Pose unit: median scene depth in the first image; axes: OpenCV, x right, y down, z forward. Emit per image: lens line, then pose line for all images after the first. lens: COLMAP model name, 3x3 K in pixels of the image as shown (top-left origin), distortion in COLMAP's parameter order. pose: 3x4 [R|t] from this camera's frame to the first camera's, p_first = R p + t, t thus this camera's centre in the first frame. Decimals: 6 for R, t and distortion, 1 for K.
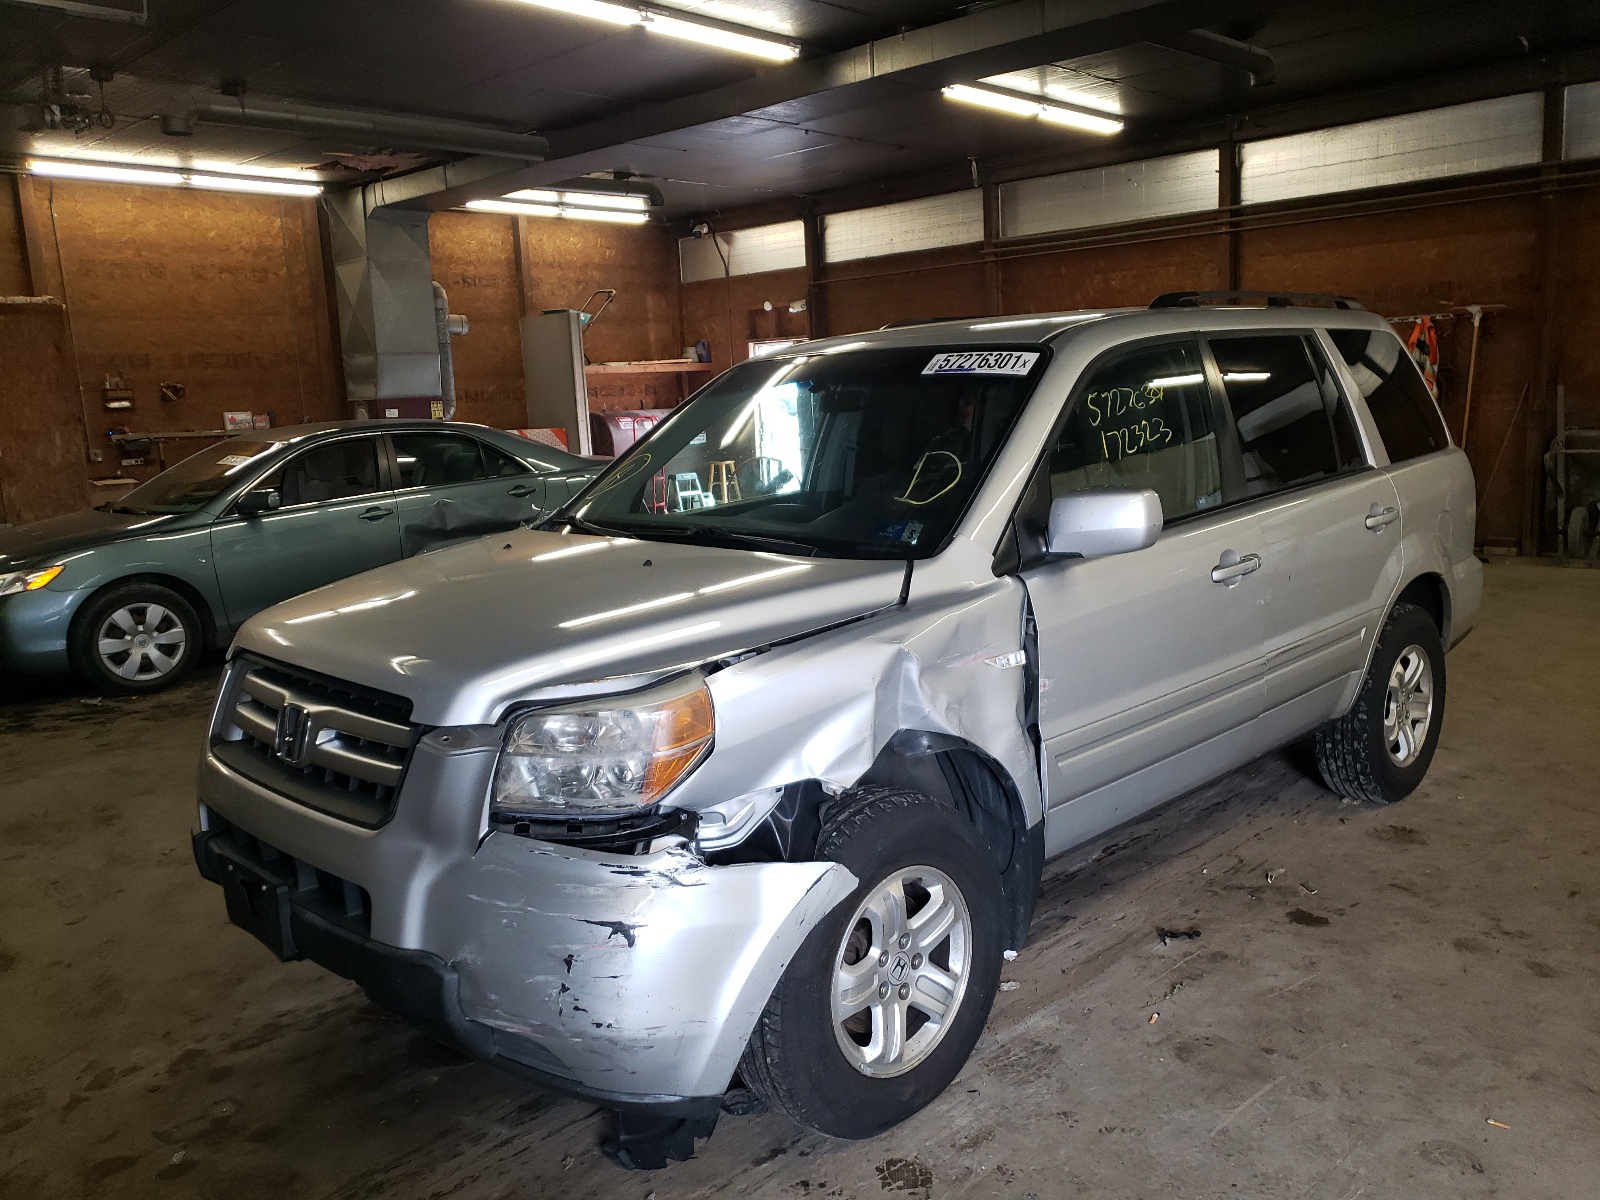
lens RADIAL K [[1221.6, 0, 800.0], [0, 1221.6, 600.0], [0, 0, 1]] dist [0.009842, 0.005385]
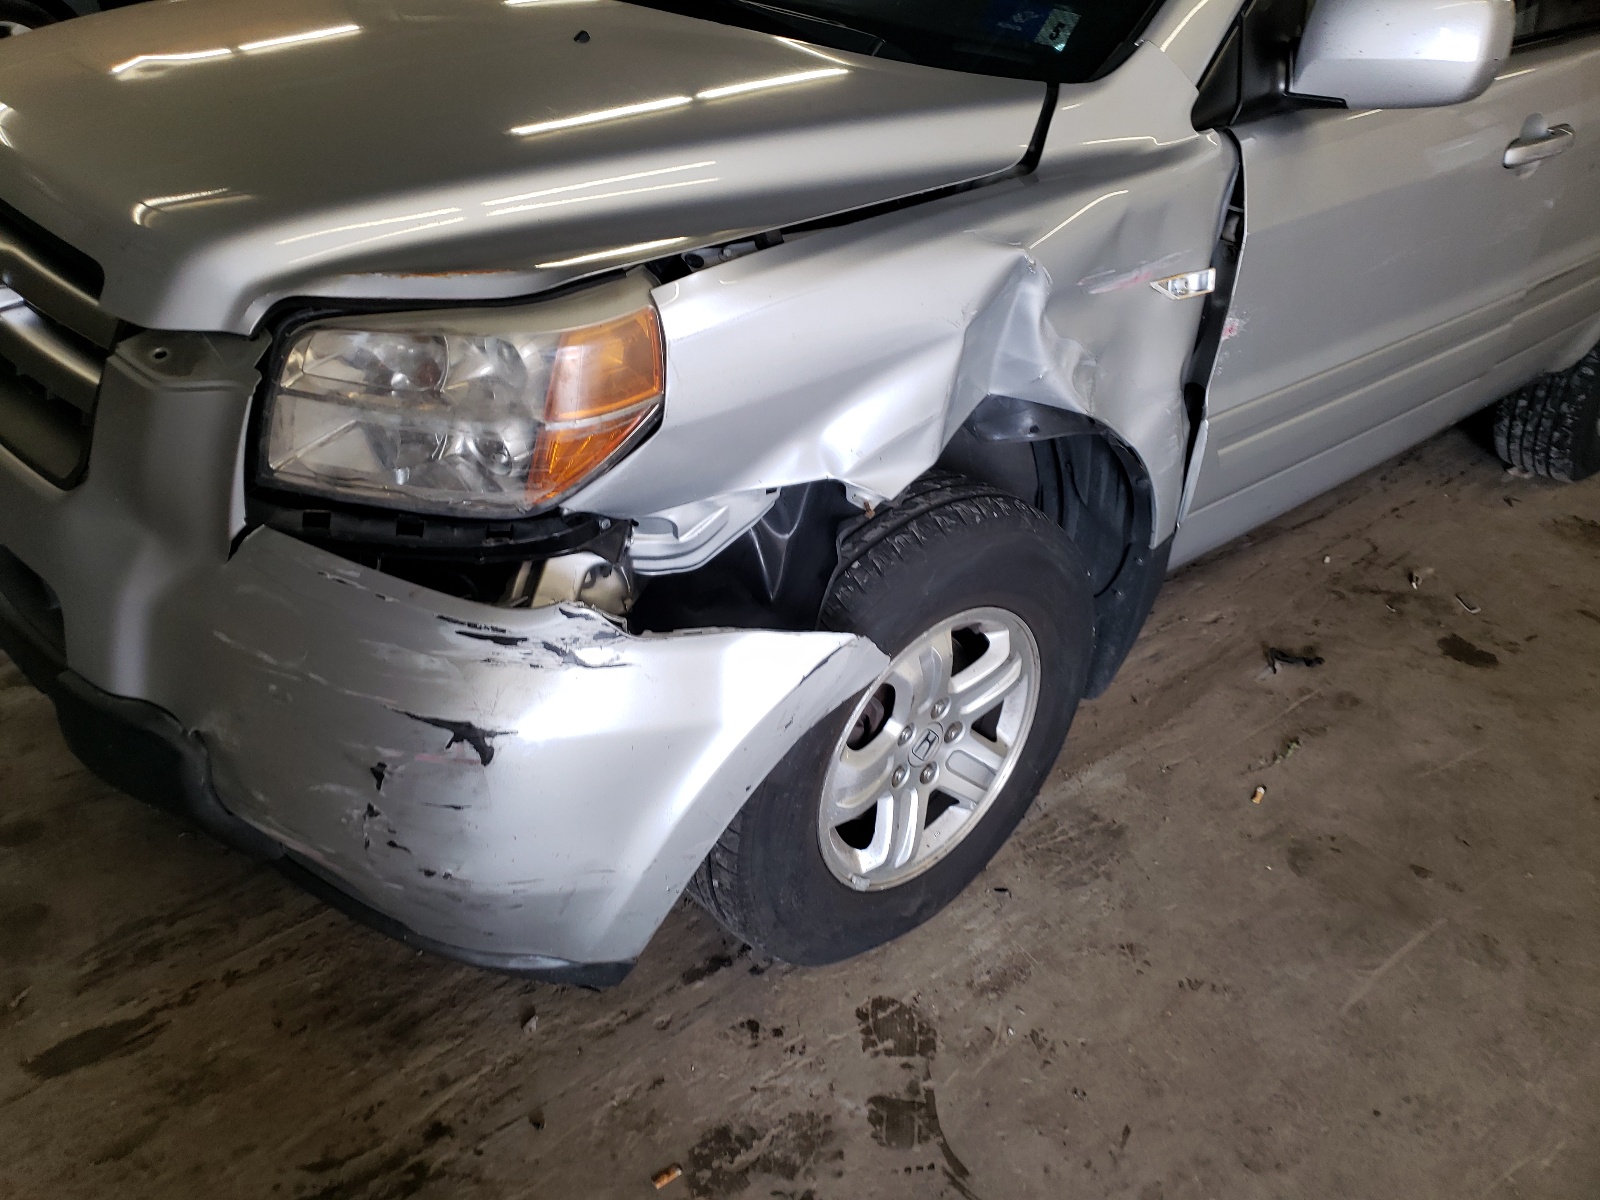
lens RADIAL K [[1231.0, 0, 772.7], [0, 1231.0, 570.1], [0, 0, 1]] dist [0.036142, -0.035215]
pose [[0.994236, 0.107205, 0.001469, -0.013119], [-0.100620, 0.928256, 0.358074, -0.016565], [0.037024, -0.356157, 0.933692, 0.414334]]
